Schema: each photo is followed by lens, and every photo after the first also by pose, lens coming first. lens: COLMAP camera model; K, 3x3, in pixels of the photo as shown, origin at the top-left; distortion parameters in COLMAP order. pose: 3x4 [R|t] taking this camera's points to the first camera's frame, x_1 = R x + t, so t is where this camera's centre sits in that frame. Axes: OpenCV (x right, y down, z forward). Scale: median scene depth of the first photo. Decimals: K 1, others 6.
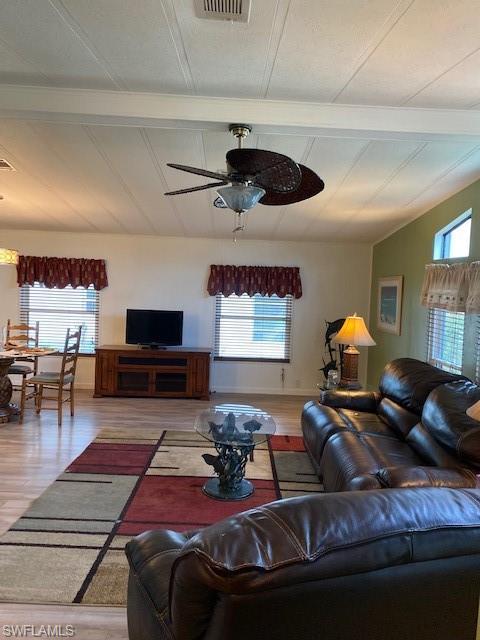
lens RADIAL K [[487.6, 0, 239.8], [0, 487.6, 319.4], [0, 0, 1]] dist [0.033610, -0.048767]
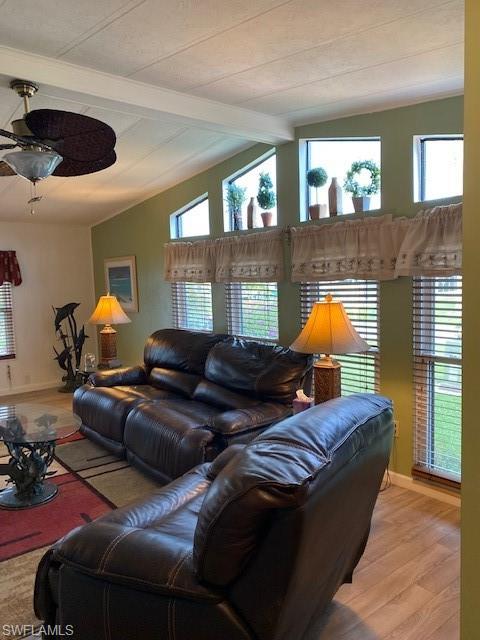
lens RADIAL K [[487.6, 0, 249.5], [0, 487.6, 319.9], [0, 0, 1]] dist [0.033610, -0.048767]
pose [[0.772387, -0.113158, 0.624991, -0.176281], [0.097209, 0.993470, 0.059738, 0.011006], [-0.627669, 0.014614, 0.778343, 0.035545]]
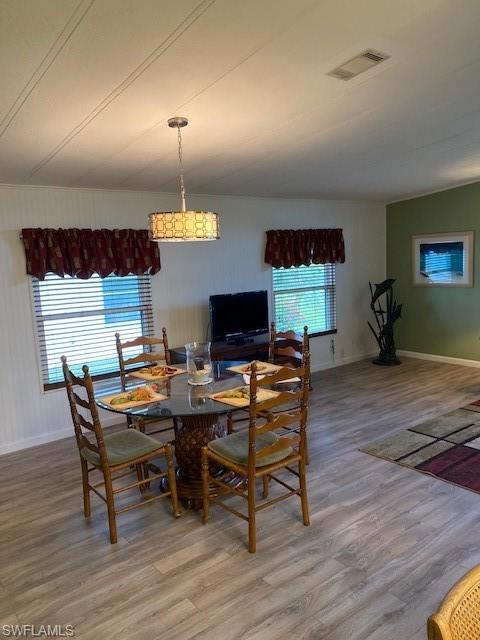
lens RADIAL K [[487.6, 0, 242.6], [0, 487.6, 325.5], [0, 0, 1]] dist [0.033610, -0.048767]
pose [[0.793488, -0.156504, 0.588118, -0.861939], [0.110147, 0.987341, 0.114131, -0.075714], [-0.598535, -0.025782, 0.800682, 0.519347]]
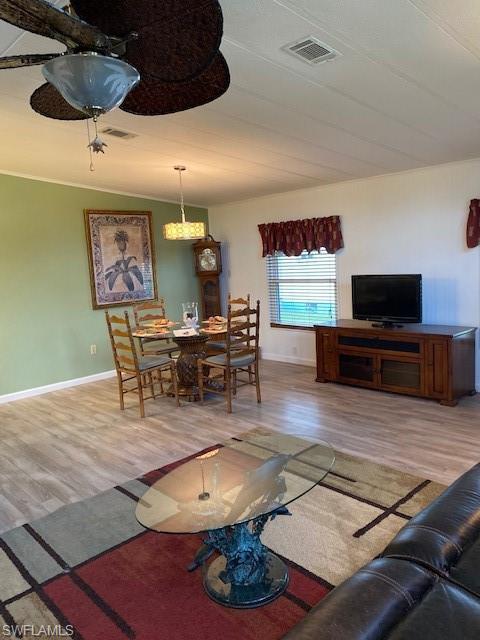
lens RADIAL K [[487.6, 0, 240.2], [0, 487.6, 318.2], [0, 0, 1]] dist [0.033610, -0.048767]
pose [[0.672586, 0.016283, -0.739840, 0.314639], [0.043702, 0.997139, 0.061676, -0.011977], [0.738728, -0.073815, 0.669950, 0.451871]]
